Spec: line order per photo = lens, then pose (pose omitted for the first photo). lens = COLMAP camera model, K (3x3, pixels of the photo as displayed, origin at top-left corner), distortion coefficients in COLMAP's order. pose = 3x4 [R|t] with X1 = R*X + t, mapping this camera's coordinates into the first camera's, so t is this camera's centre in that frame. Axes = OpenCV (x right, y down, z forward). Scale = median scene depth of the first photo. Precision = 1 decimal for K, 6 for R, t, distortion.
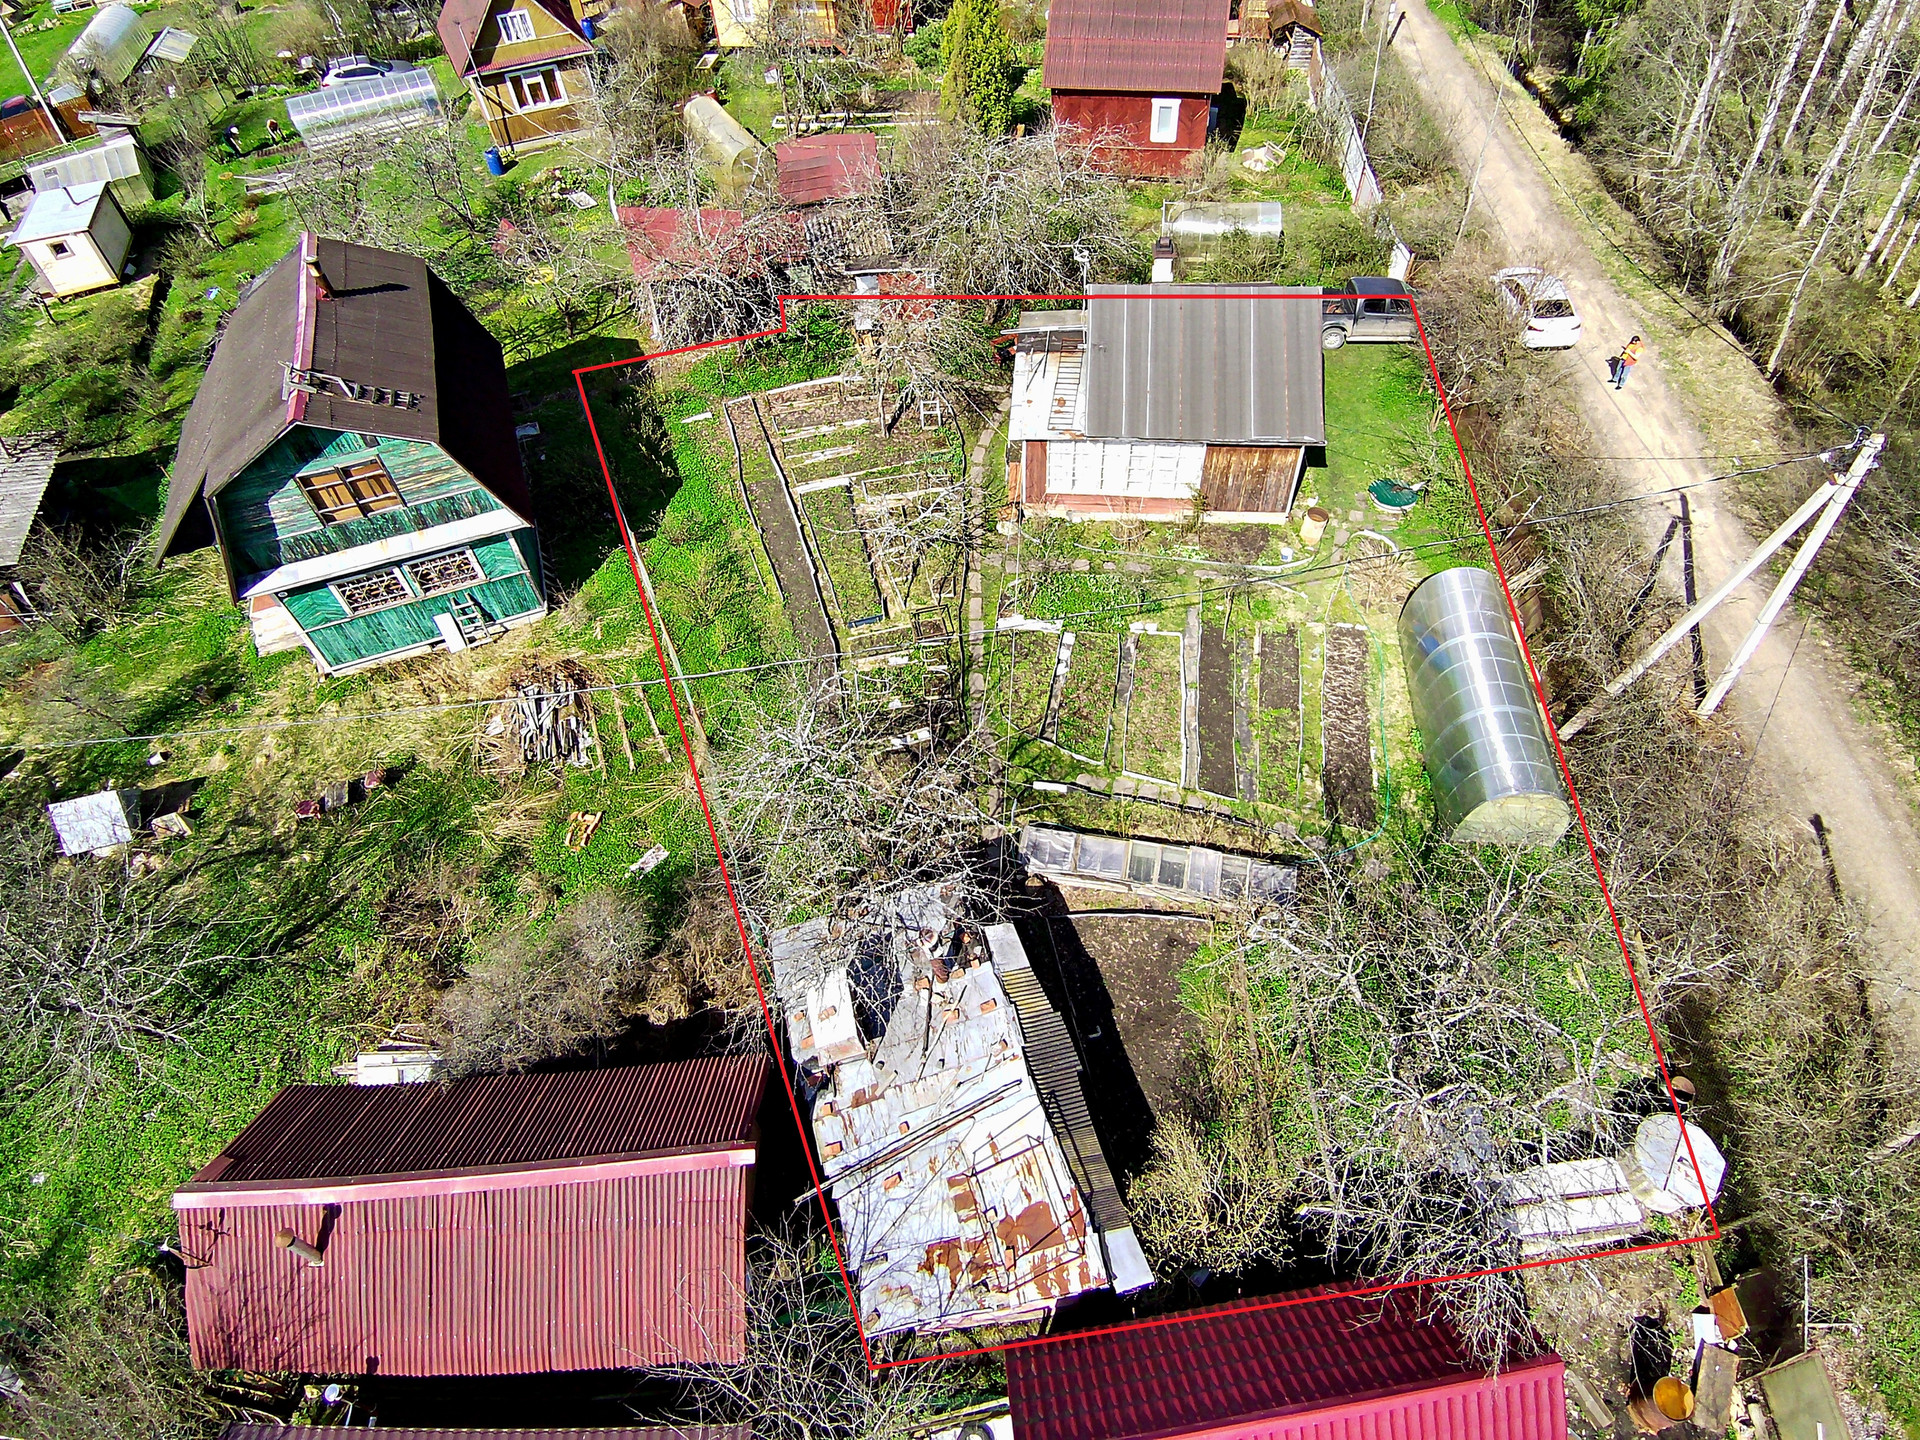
lens RADIAL K [[1037.0, 0, 993.2], [0, 1037.0, 598.8], [0, 0, 1]] dist [0.020801, -0.033710]
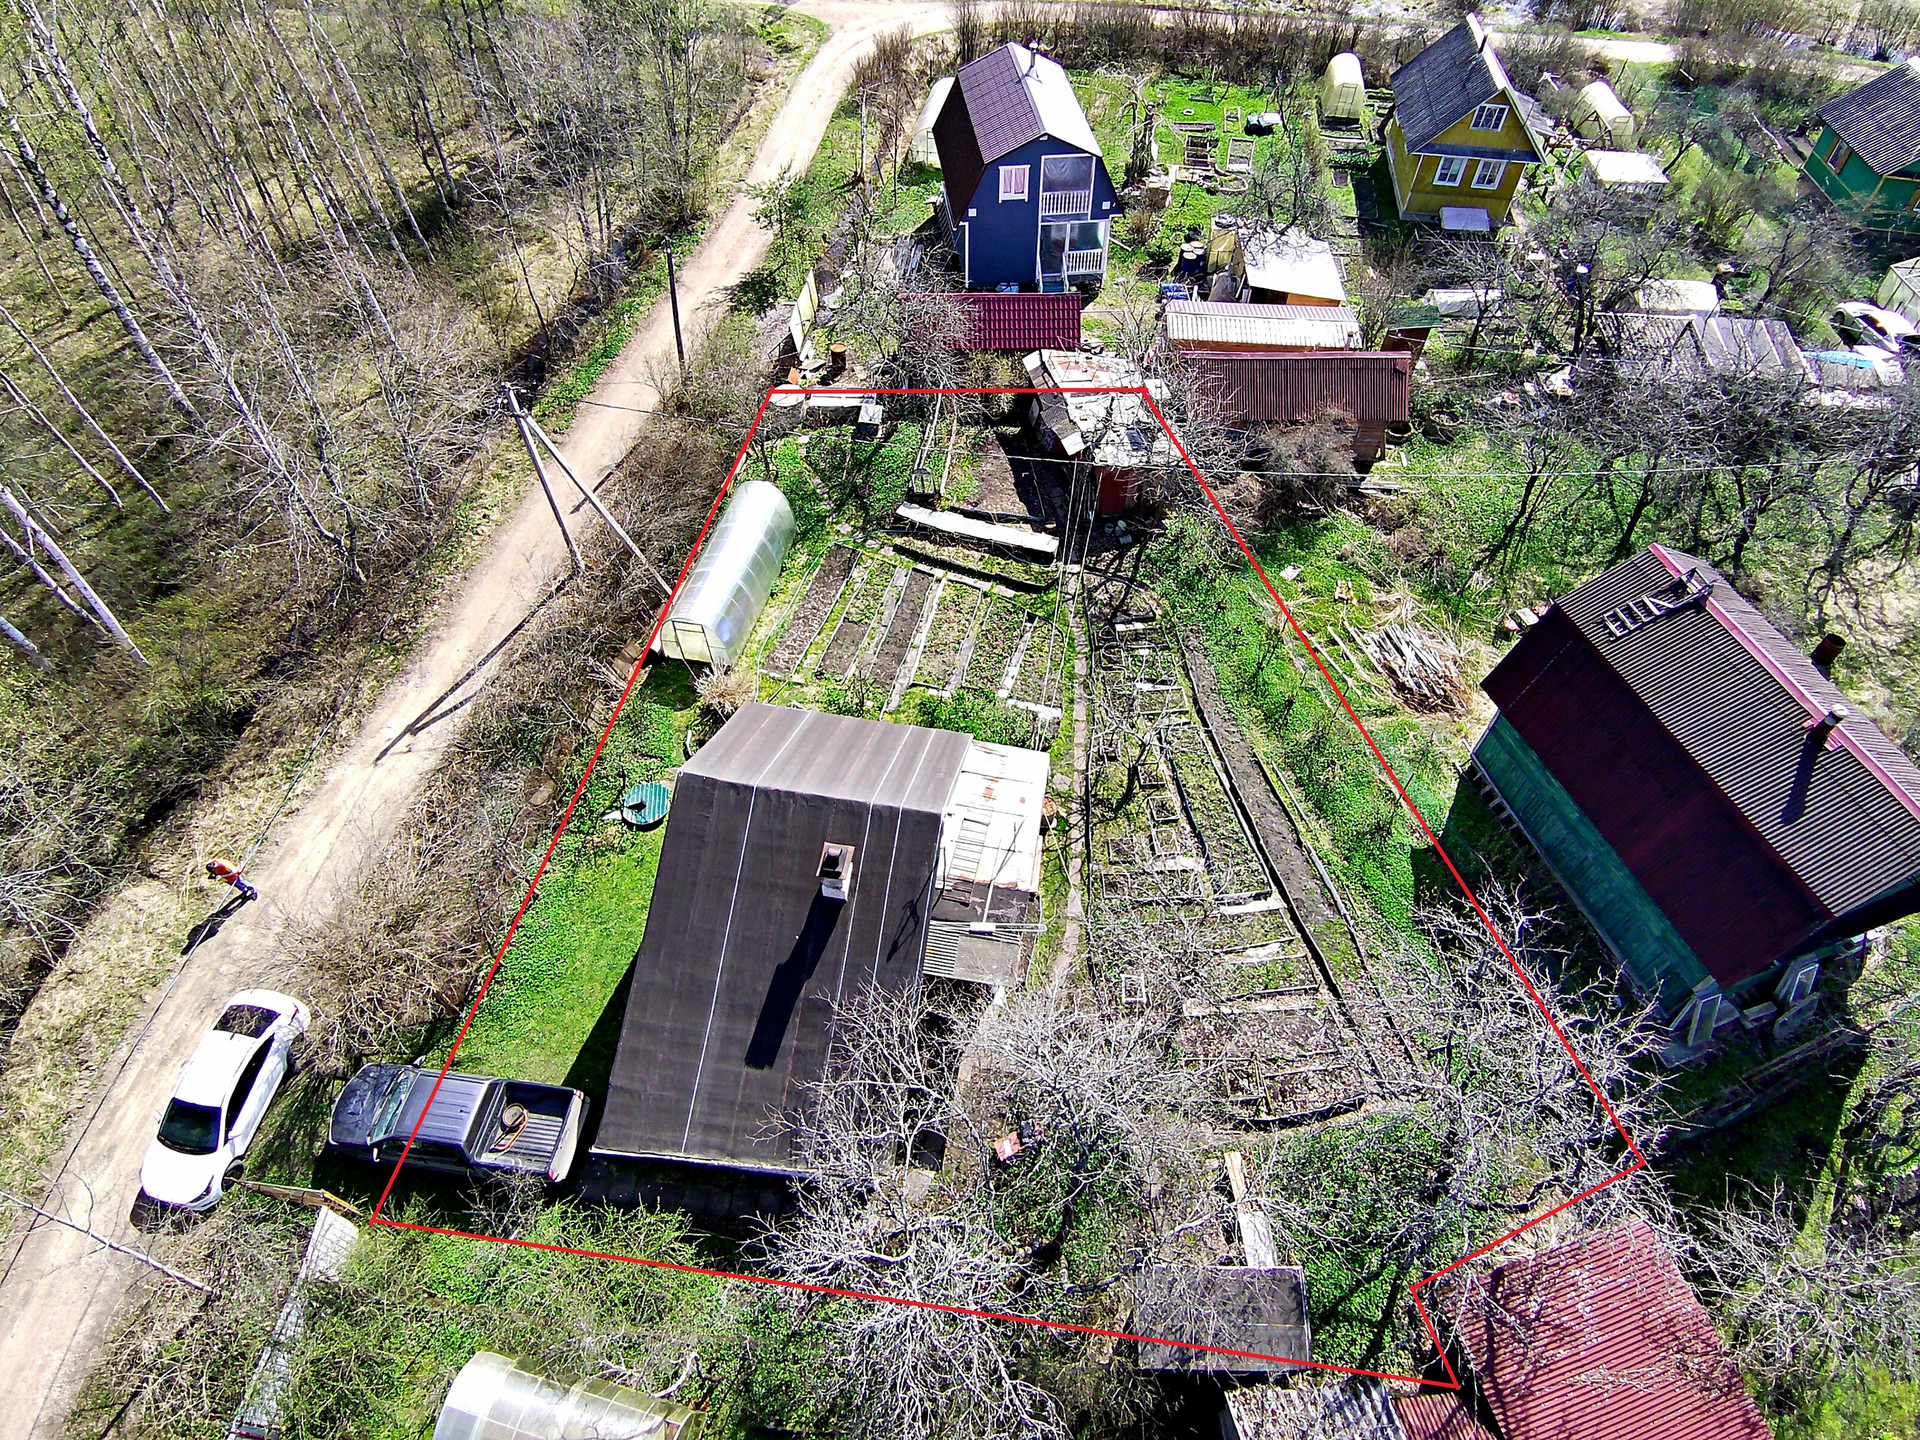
lens RADIAL K [[1037.0, 0, 993.2], [0, 1037.0, 598.8], [0, 0, 1]] dist [0.020801, -0.033710]
pose [[-0.996122, -0.059685, 0.064640, 0.013971], [0.069010, -0.074304, 0.994845, -1.242732], [-0.054575, 0.995448, 0.078134, 0.868925]]
